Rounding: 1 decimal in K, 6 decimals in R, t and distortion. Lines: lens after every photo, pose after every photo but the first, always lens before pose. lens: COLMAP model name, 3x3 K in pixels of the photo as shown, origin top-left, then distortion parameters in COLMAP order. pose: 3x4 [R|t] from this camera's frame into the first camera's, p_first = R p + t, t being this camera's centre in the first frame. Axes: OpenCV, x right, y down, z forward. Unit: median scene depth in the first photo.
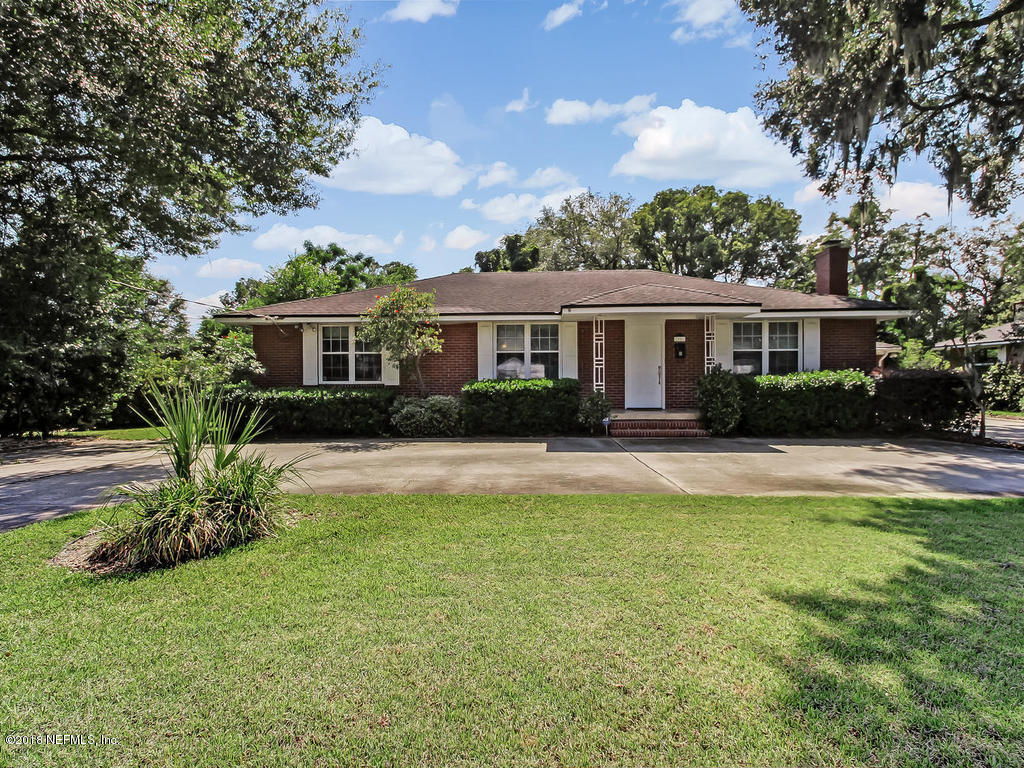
lens RADIAL K [[533.0, 0, 518.5], [0, 533.0, 377.8], [0, 0, 1]] dist [0.031190, -0.018994]
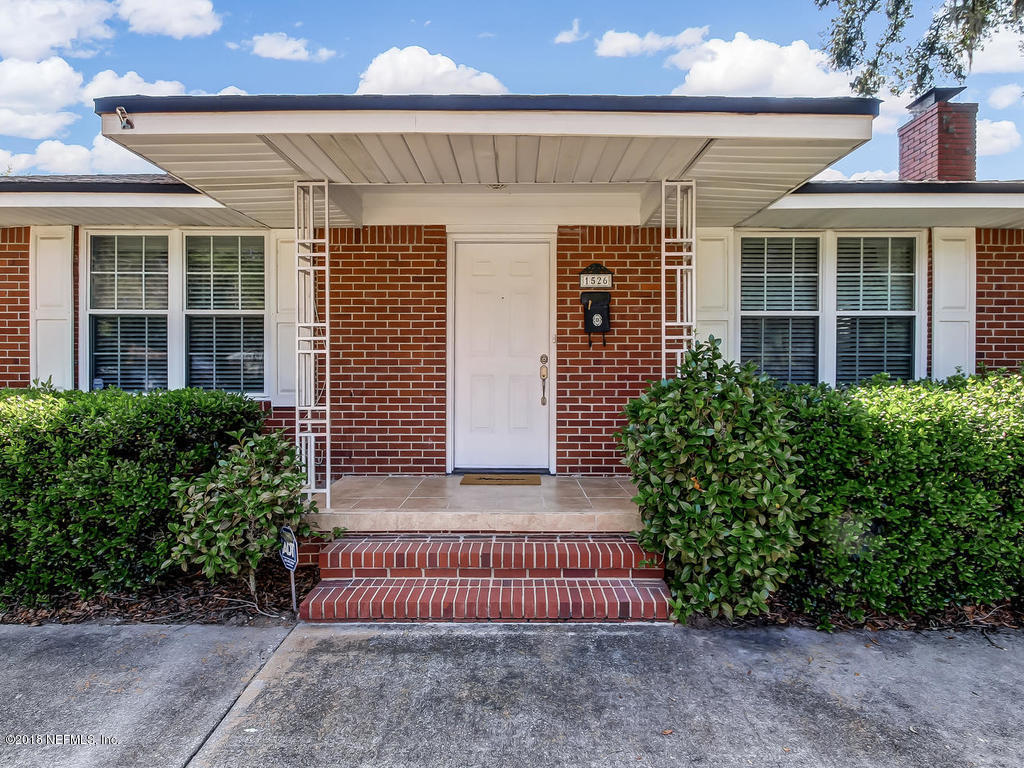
lens RADIAL K [[533.0, 0, 518.5], [0, 533.0, 377.8], [0, 0, 1]] dist [0.031190, -0.018994]
pose [[0.998763, 0.004250, 0.049538, 0.227303], [-0.003909, 0.999968, -0.006988, -0.004476], [-0.049566, 0.006786, 0.998748, 0.631307]]
